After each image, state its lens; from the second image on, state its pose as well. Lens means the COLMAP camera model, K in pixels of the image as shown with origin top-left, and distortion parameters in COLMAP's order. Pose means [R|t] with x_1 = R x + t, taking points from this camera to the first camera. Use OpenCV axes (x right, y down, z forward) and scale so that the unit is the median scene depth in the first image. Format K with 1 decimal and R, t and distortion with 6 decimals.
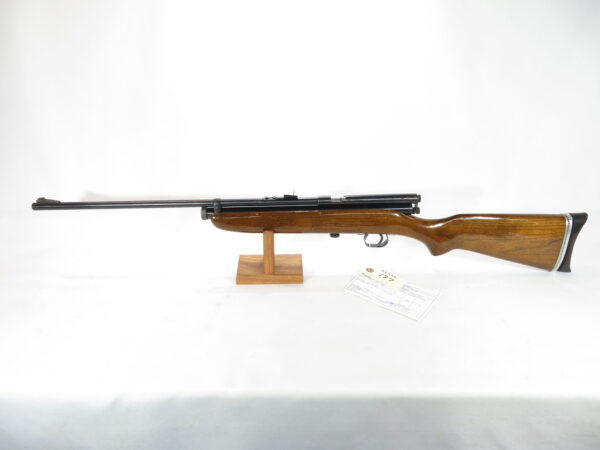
lens RADIAL K [[361.9, 0, 300.6], [0, 361.9, 216.2], [0, 0, 1]] dist [0.001498, -0.000531]
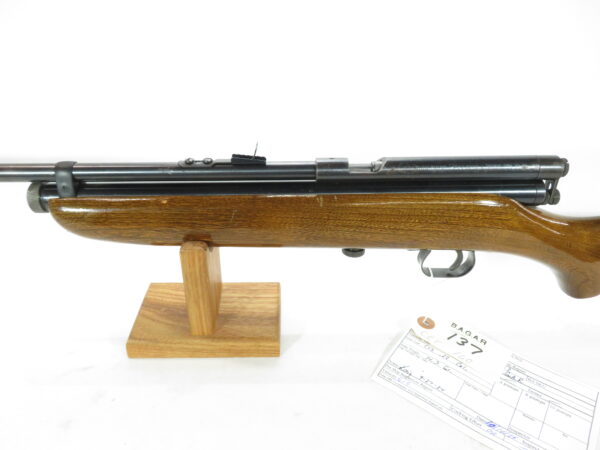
lens RADIAL K [[361.9, 0, 300.6], [0, 361.9, 216.2], [0, 0, 1]] dist [0.001498, -0.000531]
pose [[0.999912, 0.013247, -0.001021, 0.031226], [-0.013144, 0.997514, 0.069236, -0.018344], [0.001936, -0.069217, 0.997600, 0.578588]]
